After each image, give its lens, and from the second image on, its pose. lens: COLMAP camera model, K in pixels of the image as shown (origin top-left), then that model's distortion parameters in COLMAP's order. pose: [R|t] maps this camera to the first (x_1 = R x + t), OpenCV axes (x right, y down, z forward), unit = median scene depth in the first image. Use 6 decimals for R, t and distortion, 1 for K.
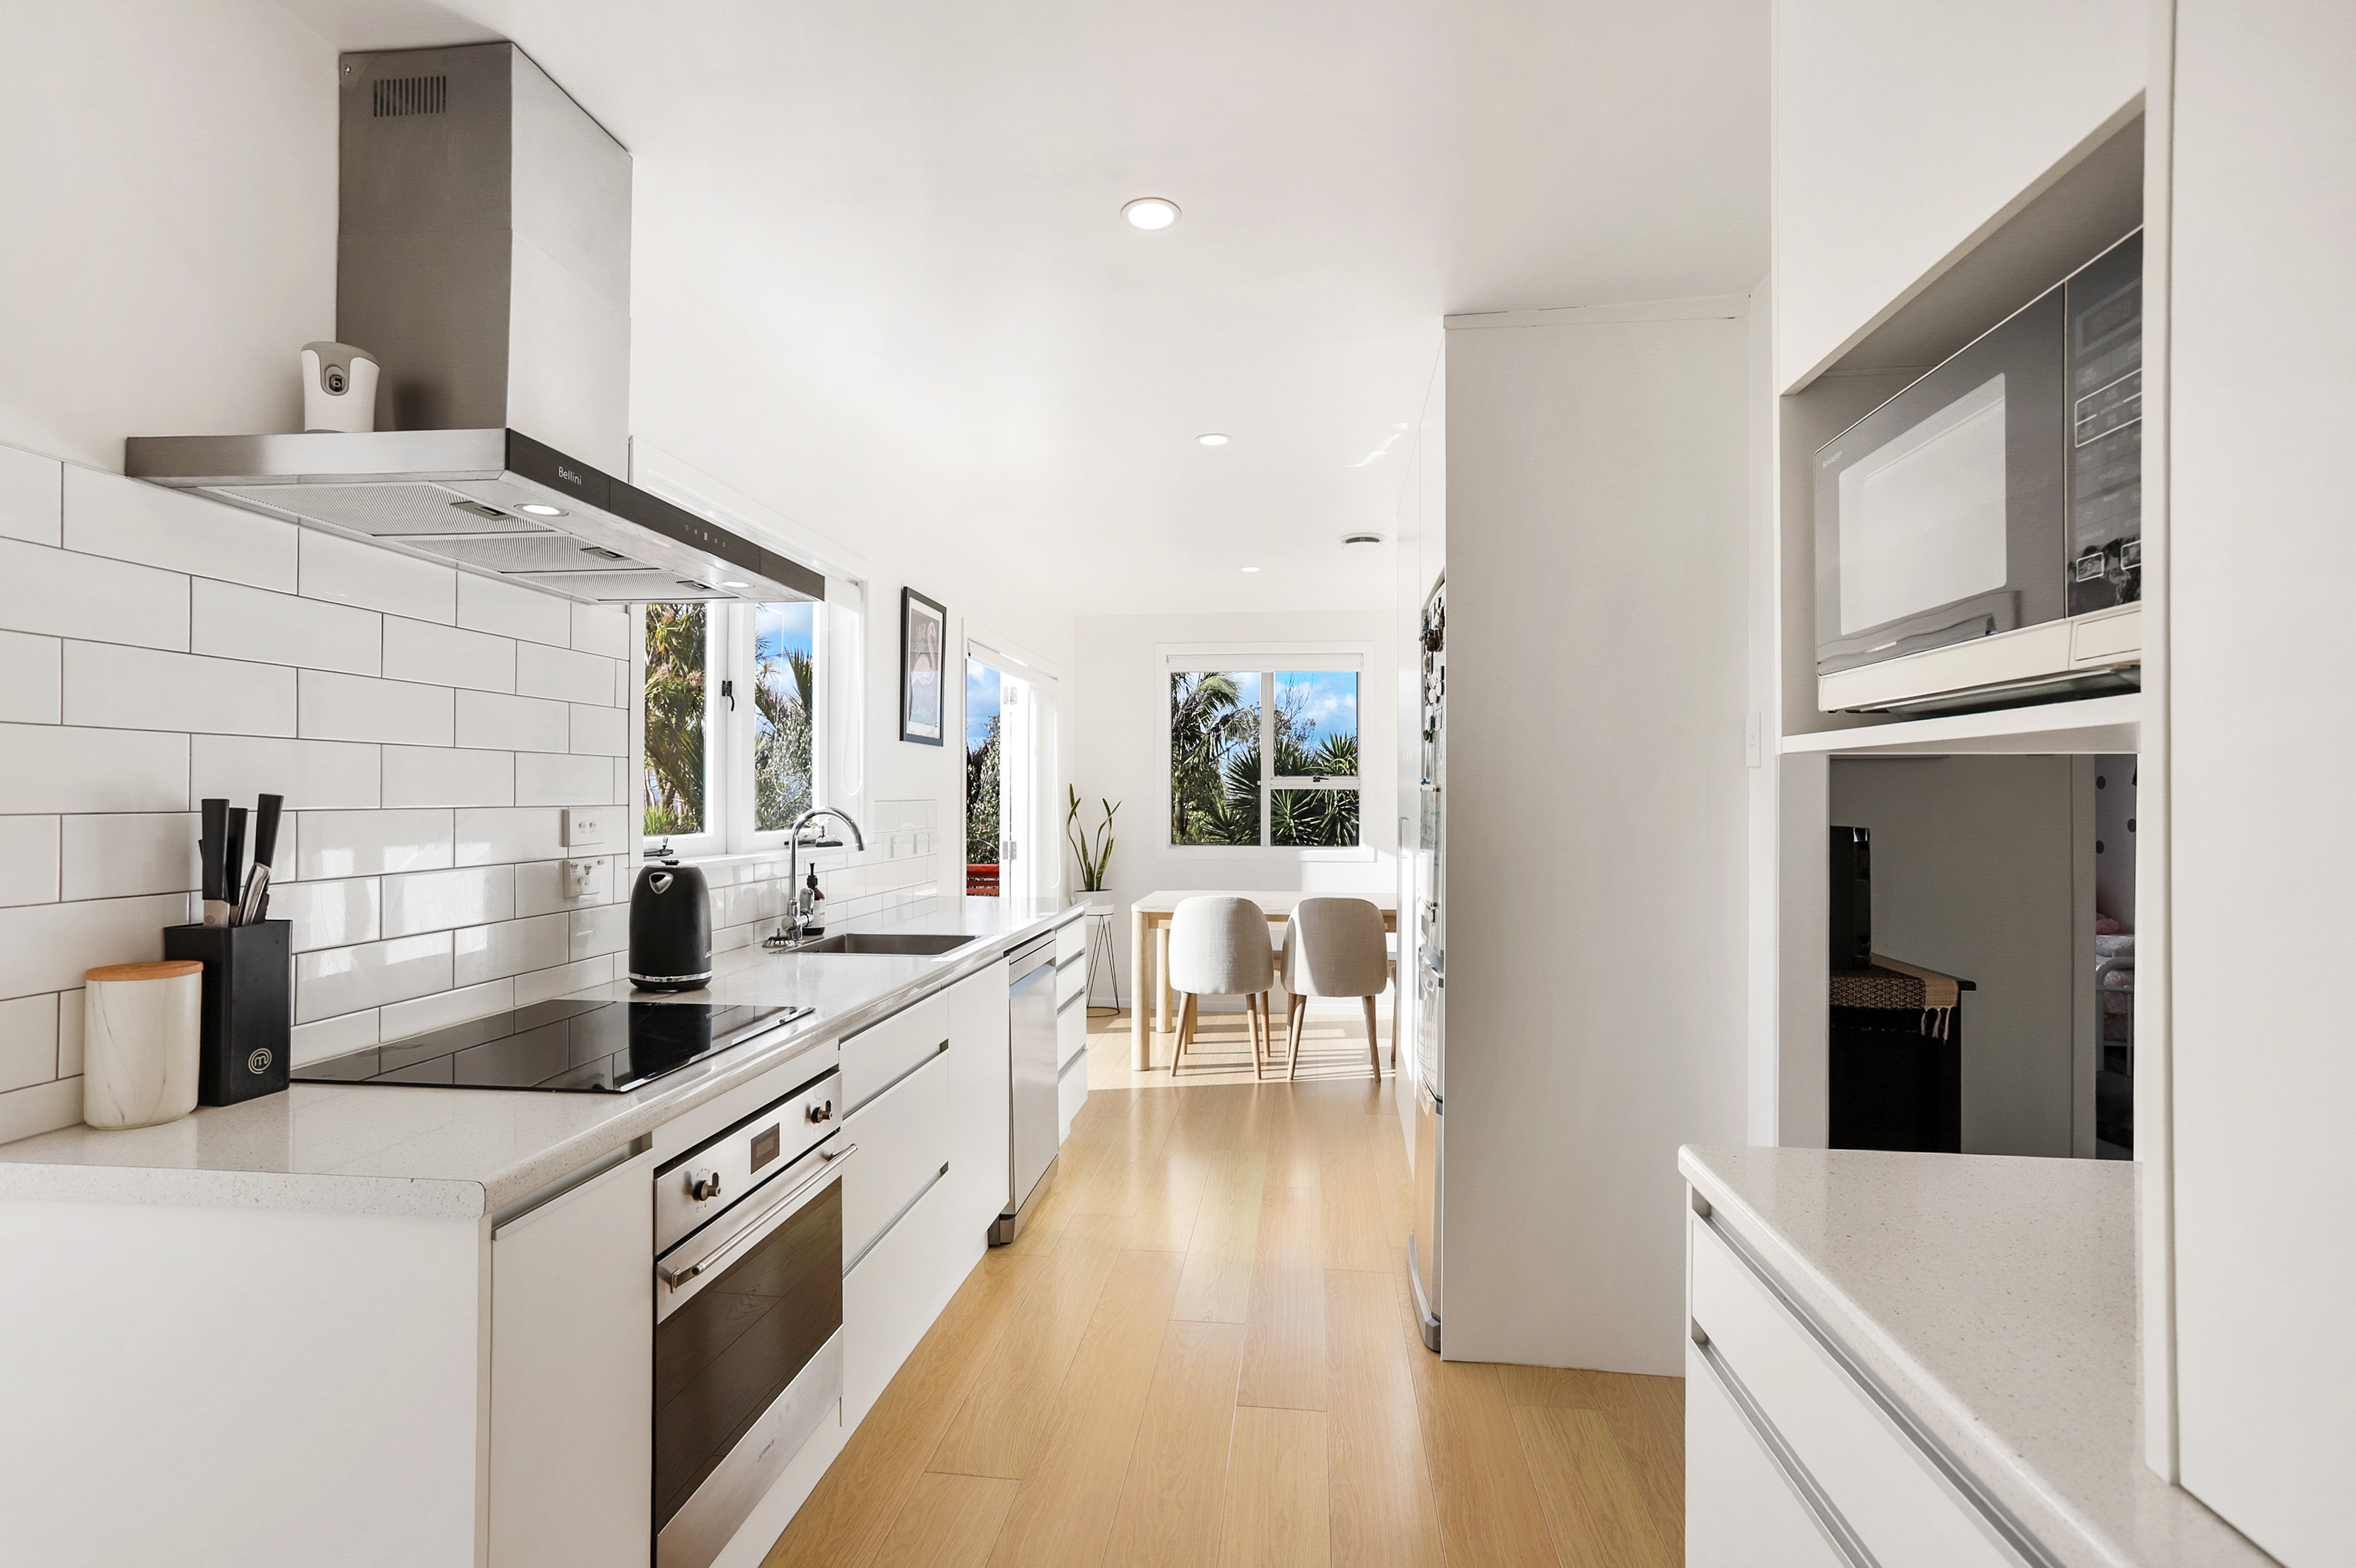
lens RADIAL K [[1122.0, 0, 1176.6], [0, 1122.0, 788.0], [0, 0, 1]] dist [-0.021100, 0.015331]
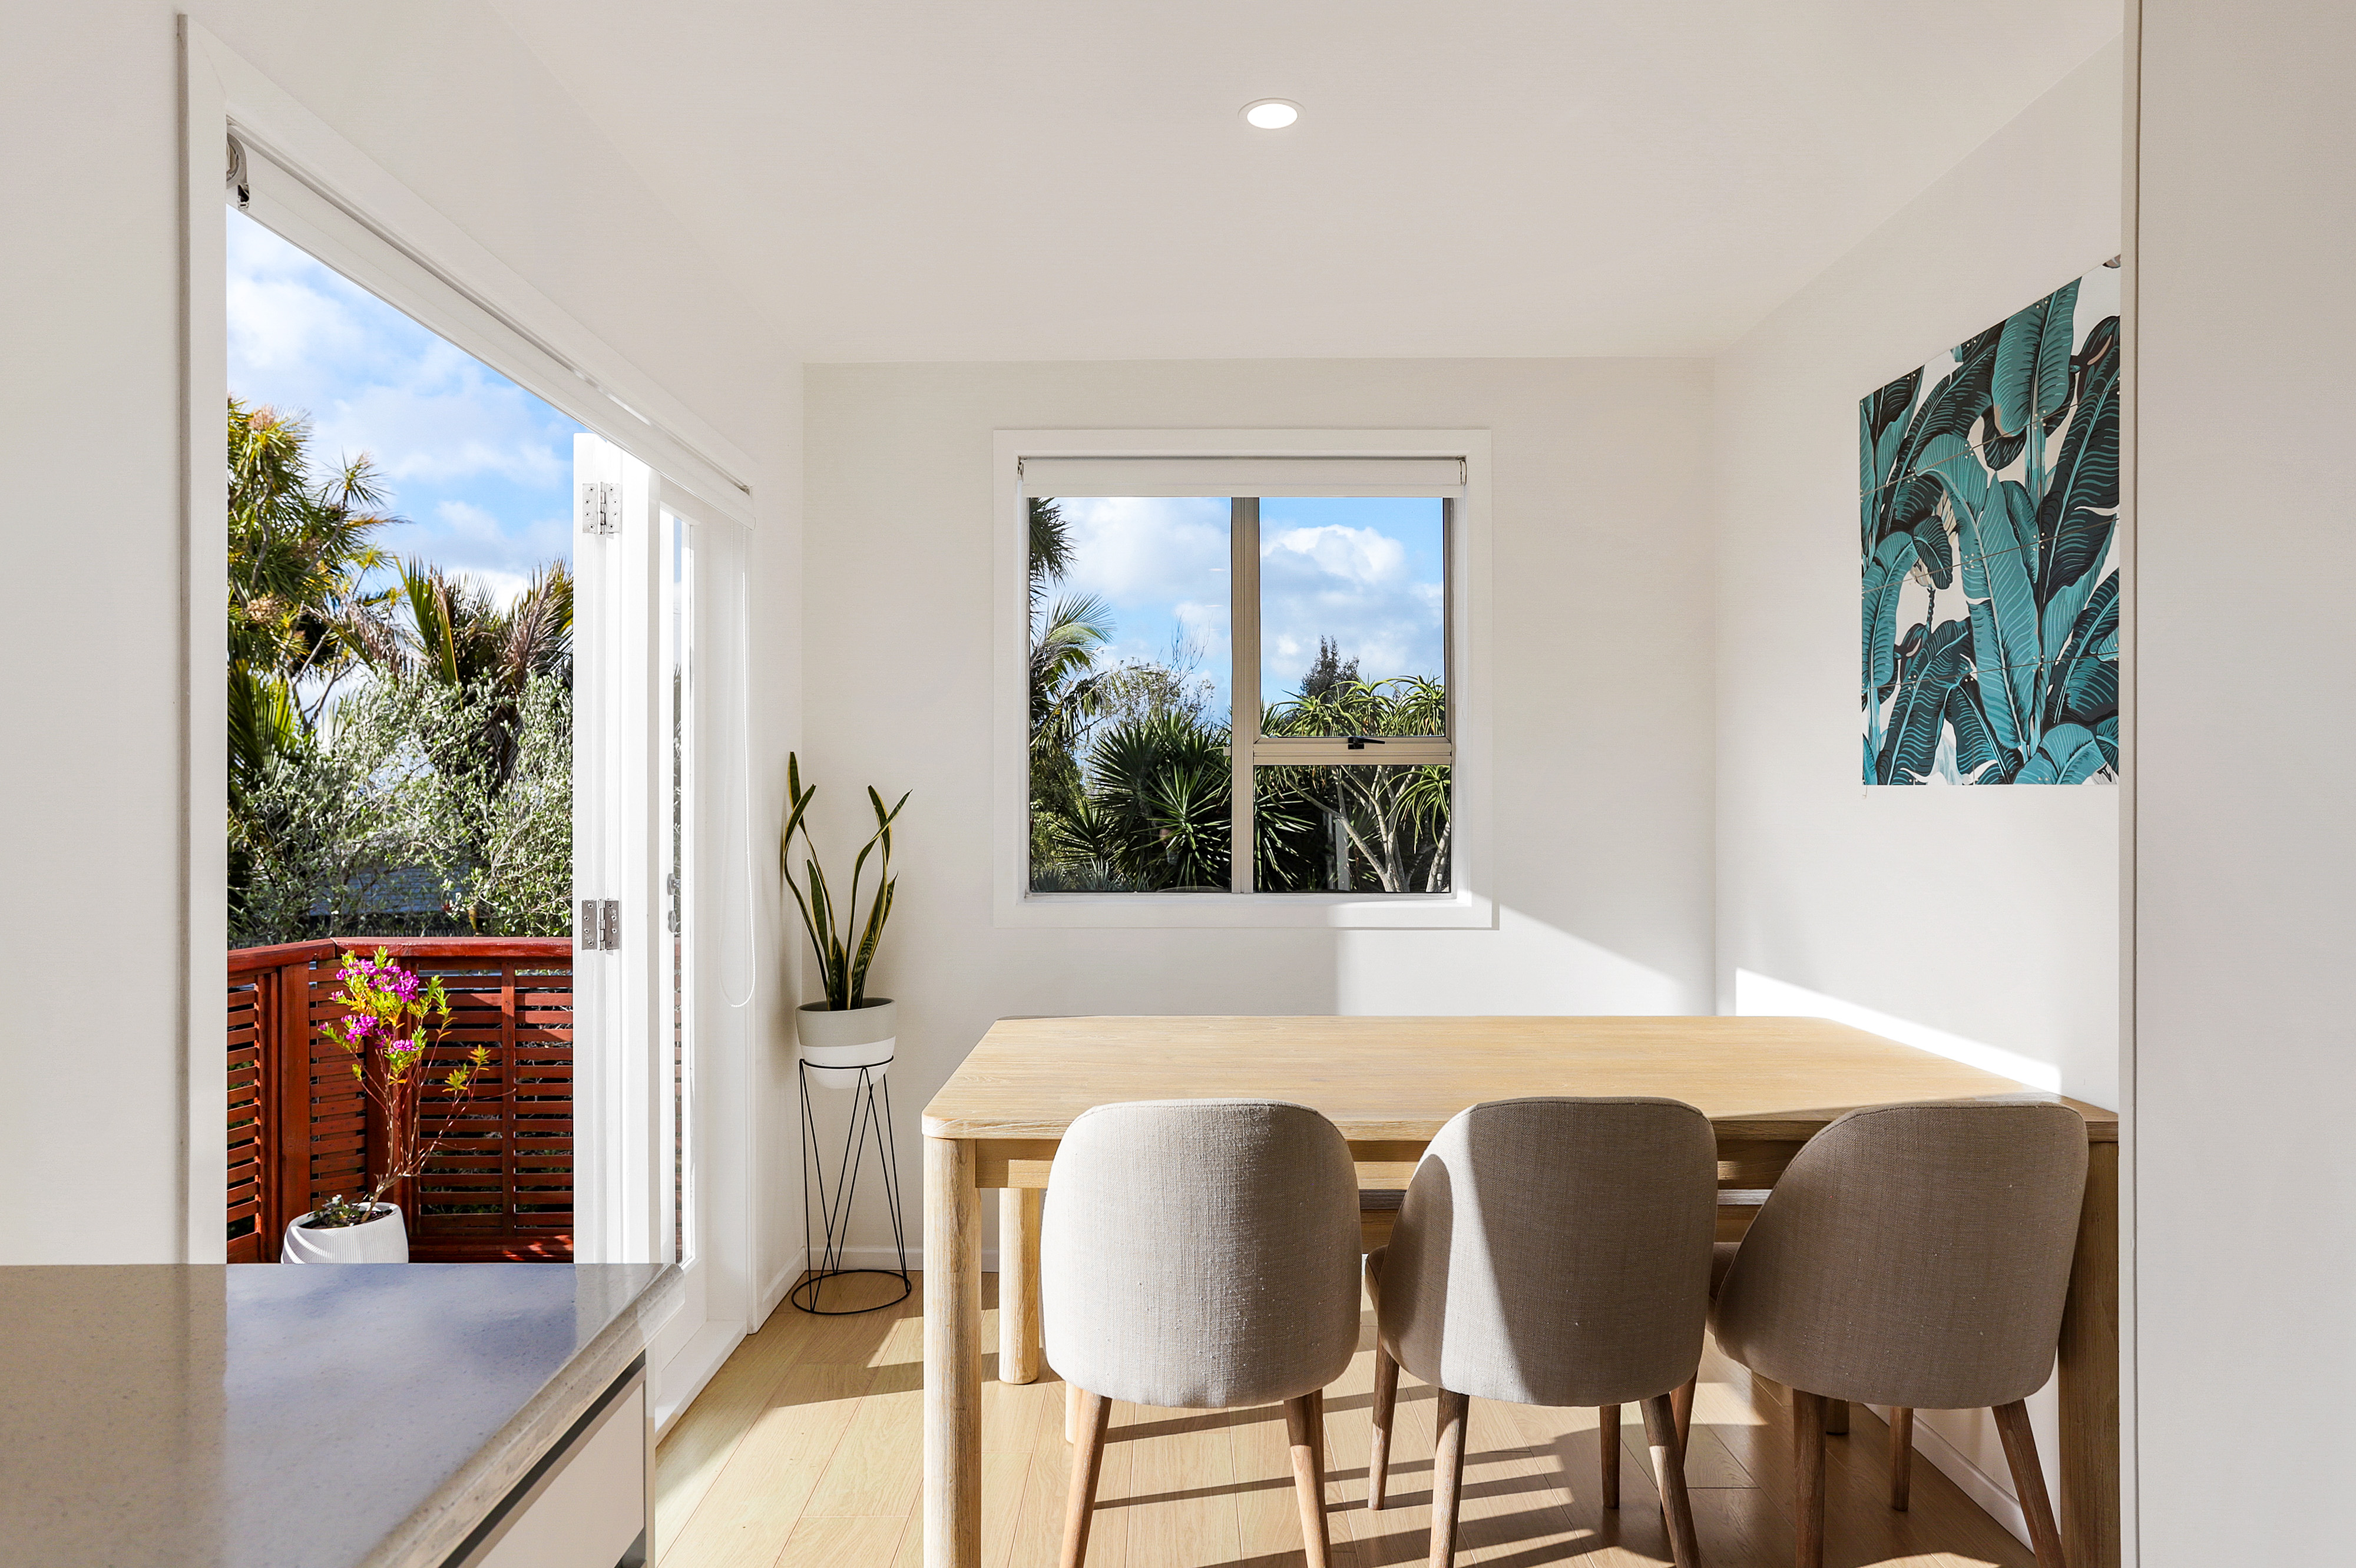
lens RADIAL K [[1517.1, 0, 1187.2], [0, 1517.1, 787.5], [0, 0, 1]] dist [0.006060, 0.004310]
pose [[0.993675, -0.002614, 0.112263, -0.010166], [0.002096, 0.999987, 0.004732, 0.007472], [-0.112274, -0.004467, 0.993667, 0.415225]]
